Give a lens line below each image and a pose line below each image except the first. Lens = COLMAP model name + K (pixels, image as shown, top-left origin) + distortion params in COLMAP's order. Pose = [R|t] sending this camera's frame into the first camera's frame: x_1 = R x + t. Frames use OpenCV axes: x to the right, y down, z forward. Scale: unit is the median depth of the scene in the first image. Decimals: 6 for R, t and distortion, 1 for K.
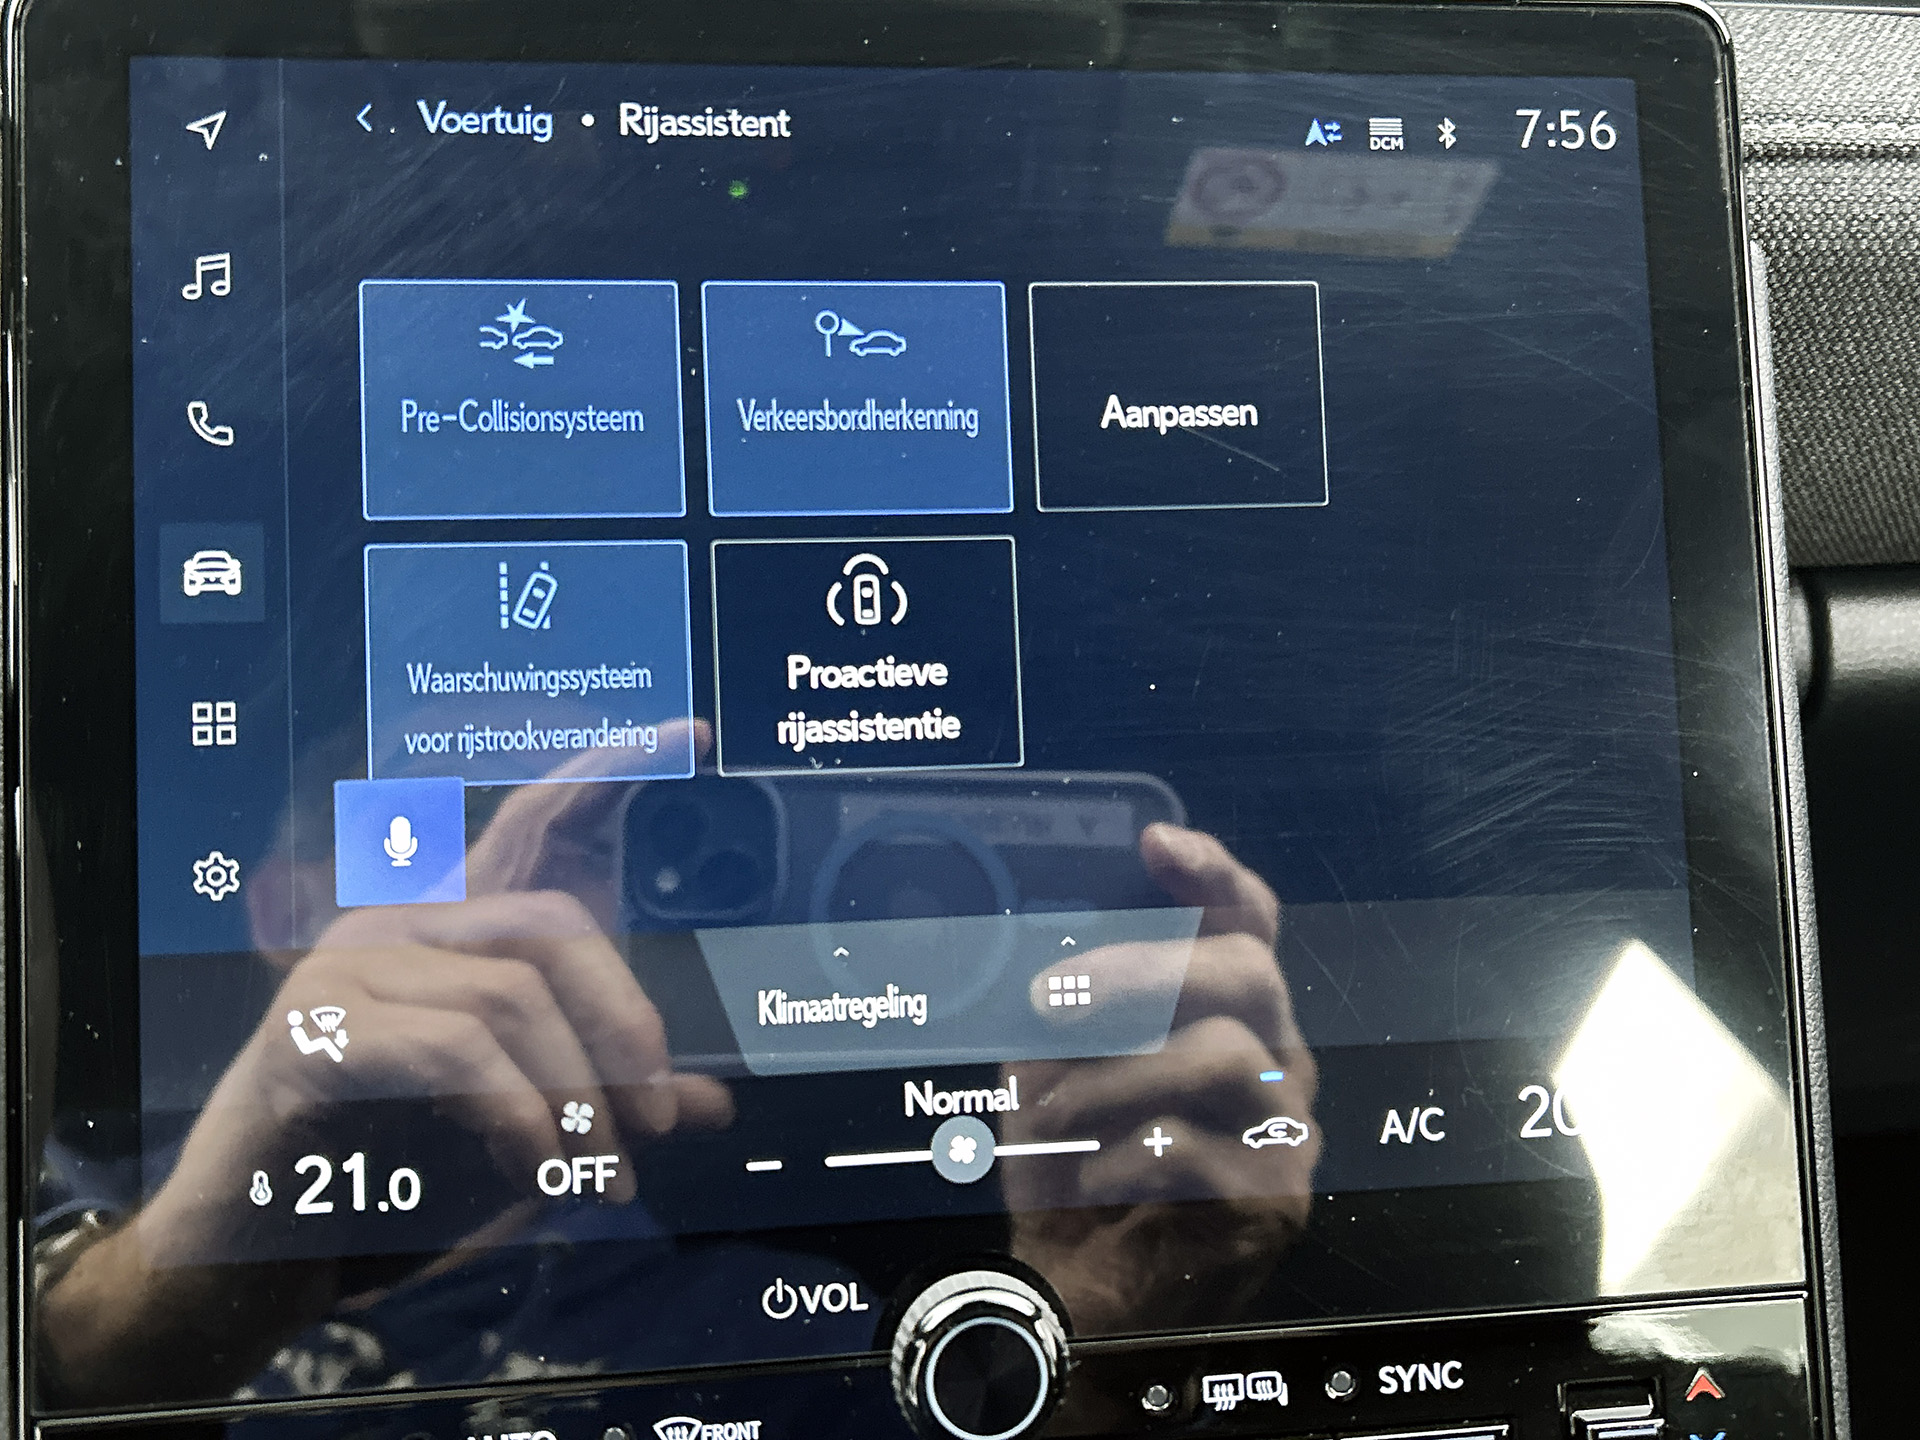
lens RADIAL K [[1894.5, 0, 965.8], [0, 1894.5, 730.9], [0, 0, 1]] dist [0.007479, -0.008135]
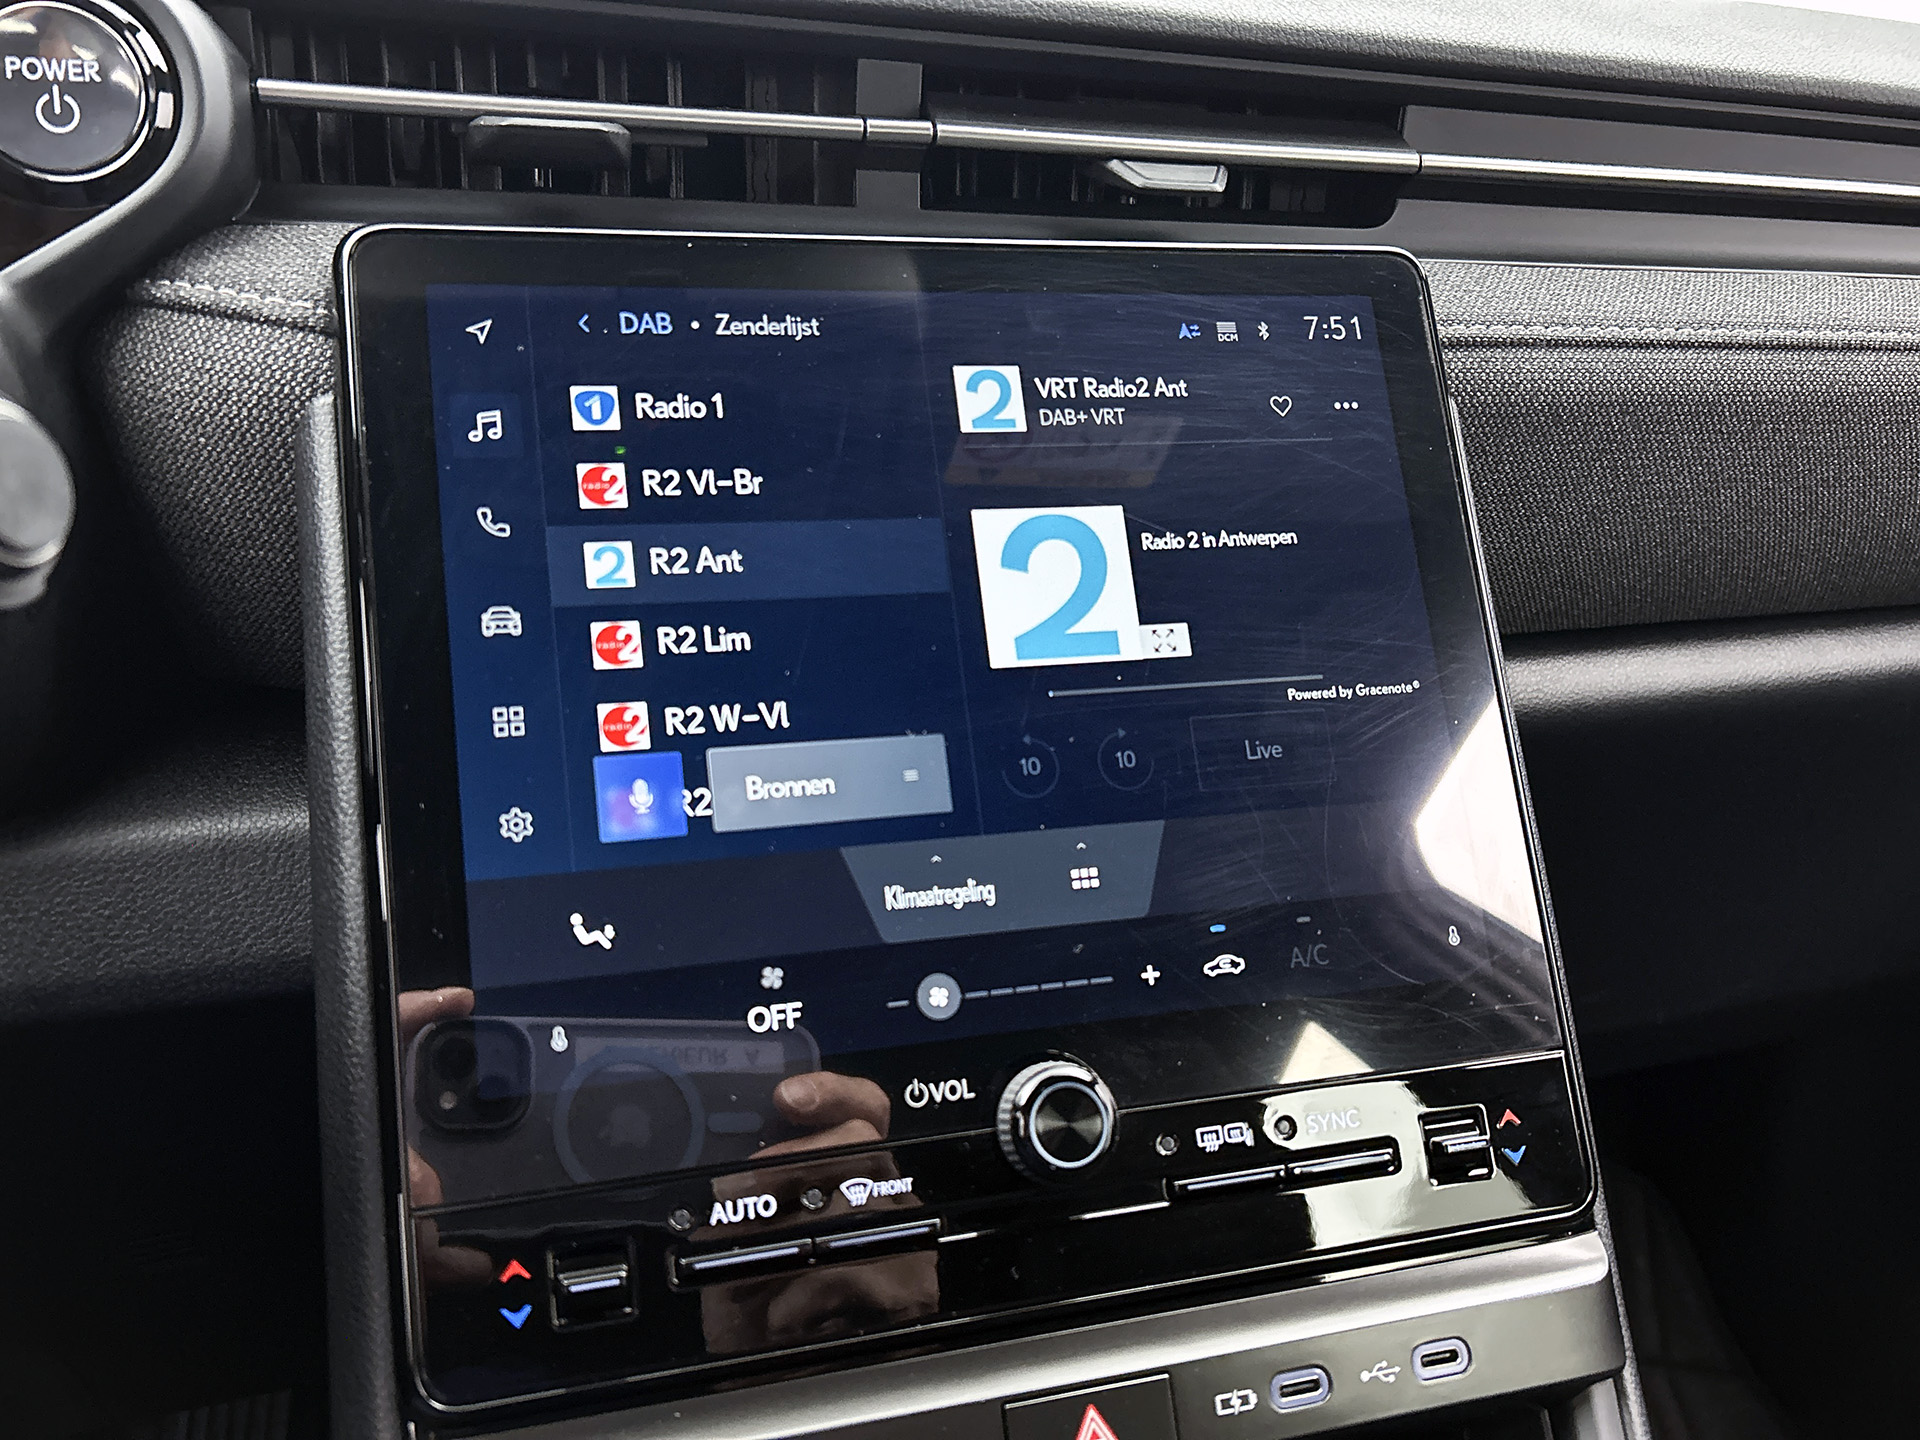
lens RADIAL K [[1586.6, 0, 957.8], [0, 1586.6, 733.2], [0, 0, 1]] dist [0.046819, -0.097637]
pose [[0.986800, -0.052128, 0.153322, -0.233939], [0.070453, 0.990673, -0.116631, 0.164599], [-0.145812, 0.125894, 0.981269, -0.237218]]
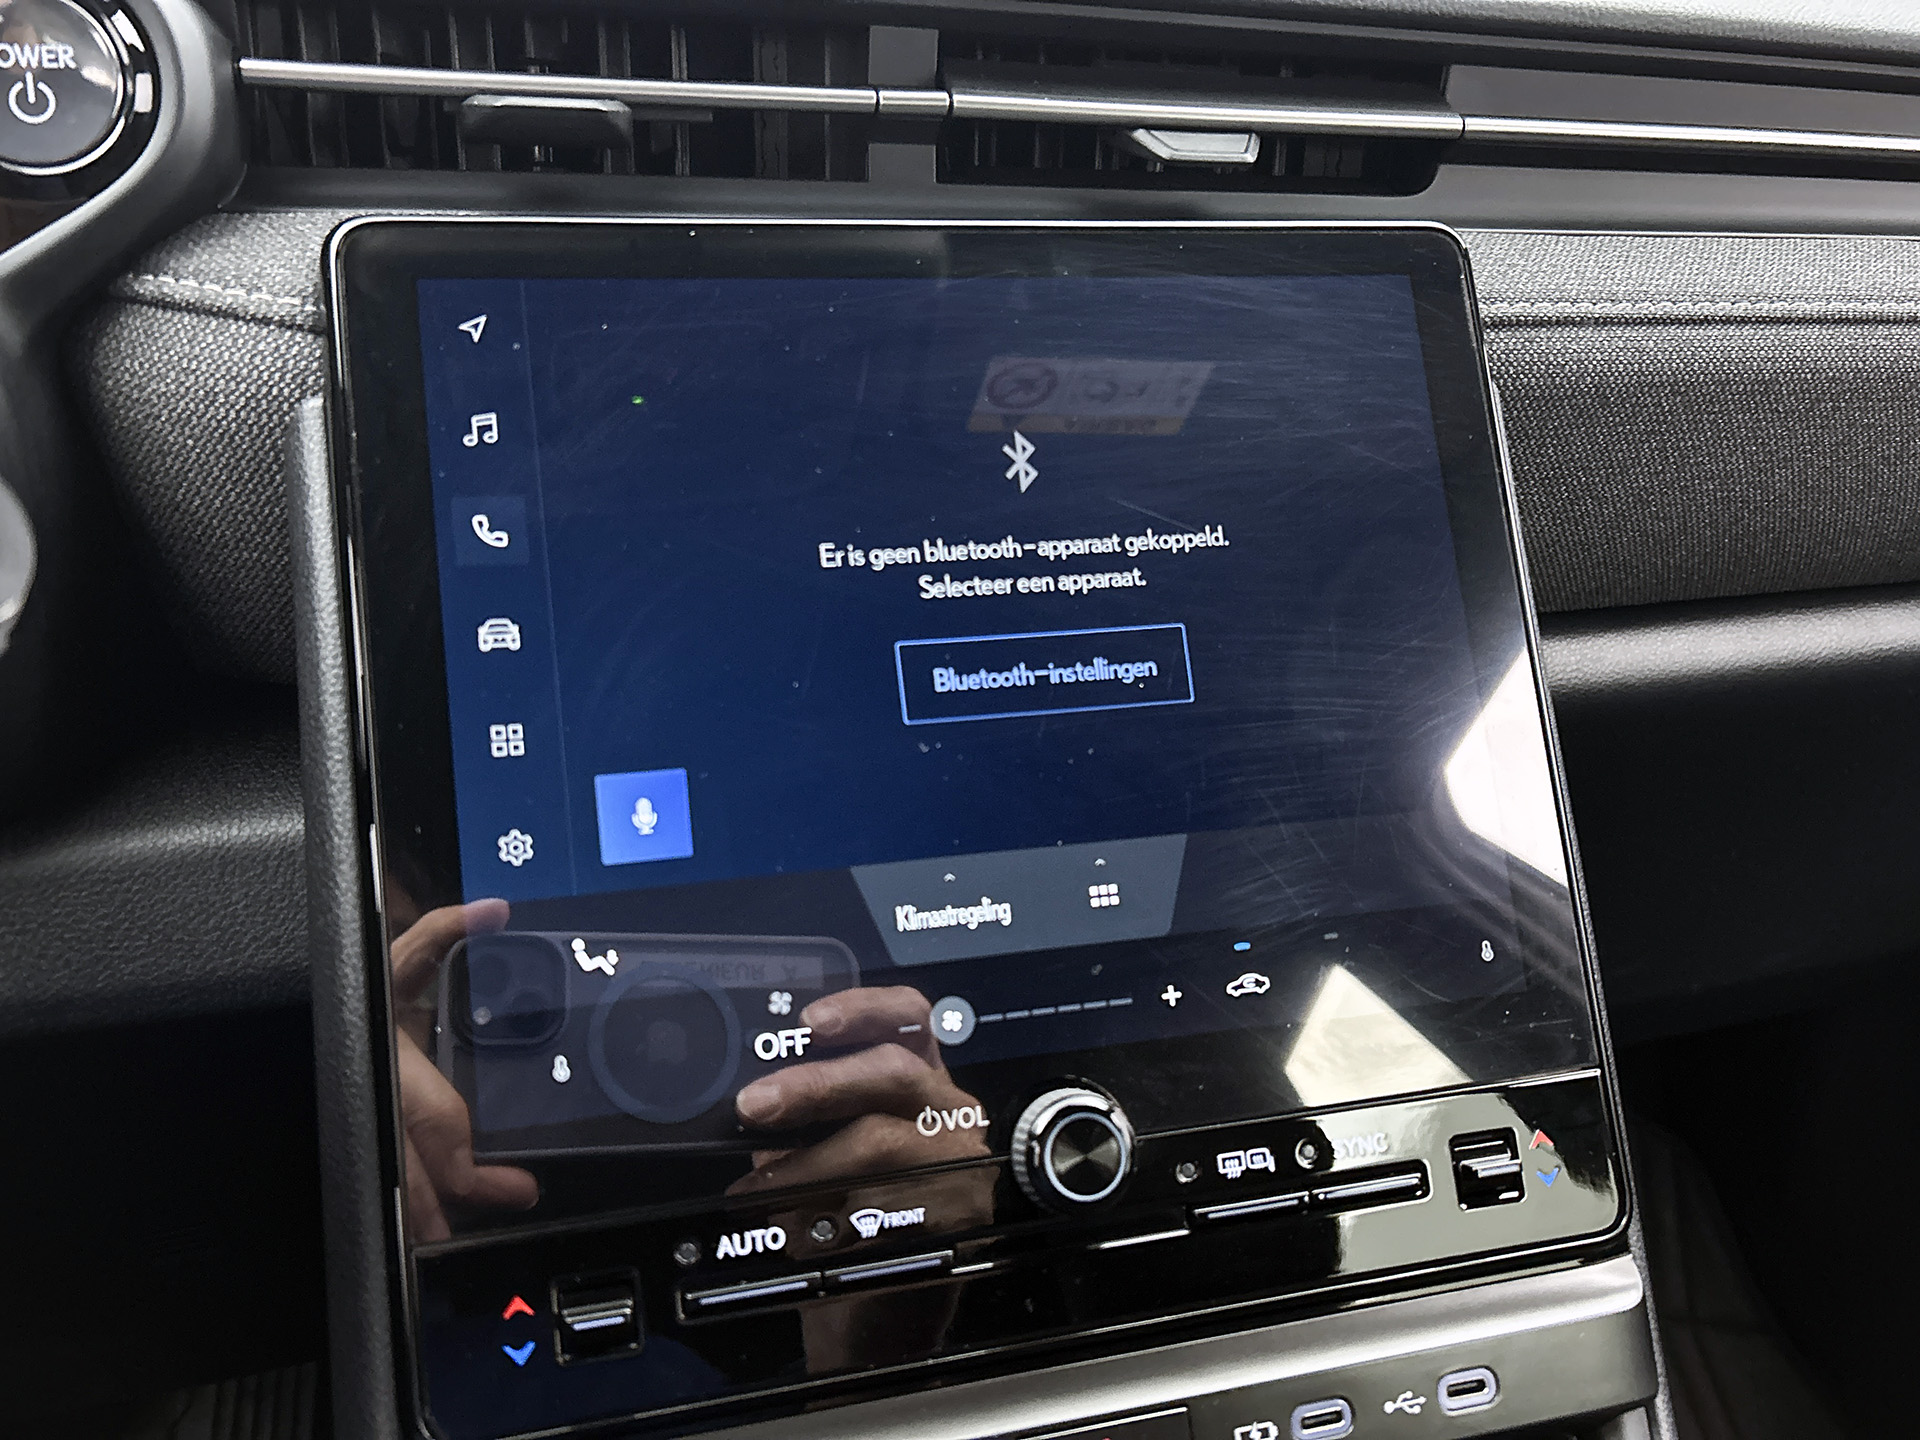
lens RADIAL K [[1590.9, 0, 950.3], [0, 1590.9, 729.4], [0, 0, 1]] dist [0.042286, -0.081807]
pose [[0.989888, -0.057299, 0.129763, -0.214729], [0.067330, 0.994962, -0.074280, 0.094109], [-0.124853, 0.082265, 0.988759, -0.203230]]
